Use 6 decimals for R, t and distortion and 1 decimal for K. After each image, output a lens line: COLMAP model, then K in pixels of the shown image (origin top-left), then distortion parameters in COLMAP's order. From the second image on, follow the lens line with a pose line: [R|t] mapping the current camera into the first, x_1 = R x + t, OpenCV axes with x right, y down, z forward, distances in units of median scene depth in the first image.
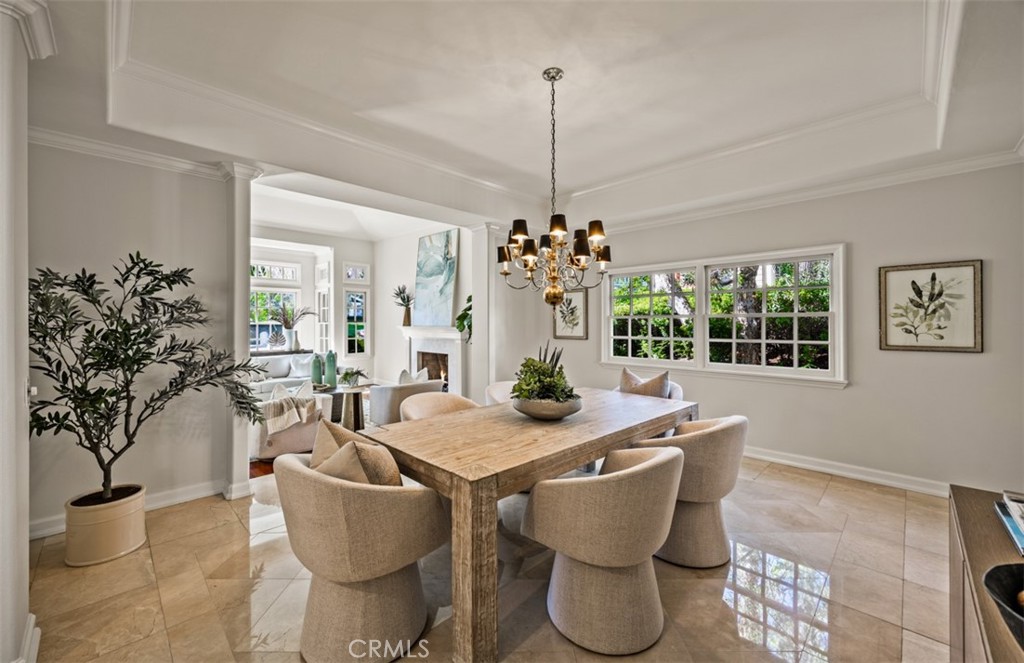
lens RADIAL K [[400.0, 0, 515.4], [0, 400.0, 321.6], [0, 0, 1]] dist [0.000225, 0.000008]
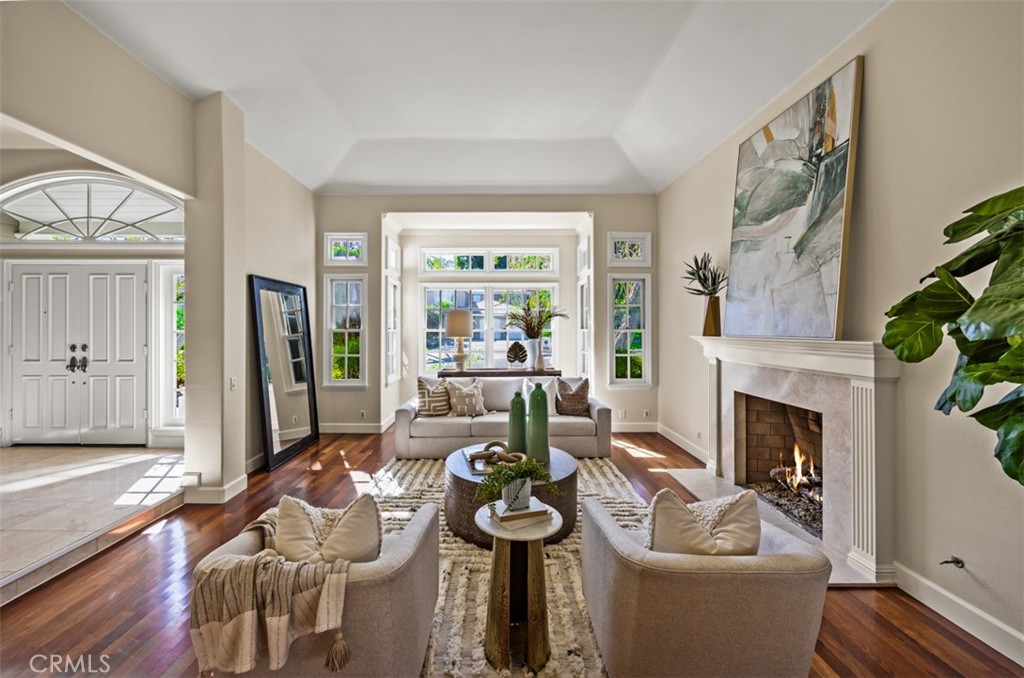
lens RADIAL K [[412.7, 0, 514.8], [0, 412.7, 329.5], [0, 0, 1]] dist [-0.000953, -0.000037]
pose [[0.727264, -0.001783, -0.686356, -0.104026], [0.001604, 0.999998, -0.000898, 0.003283], [0.686356, -0.000448, 0.727265, 0.482506]]
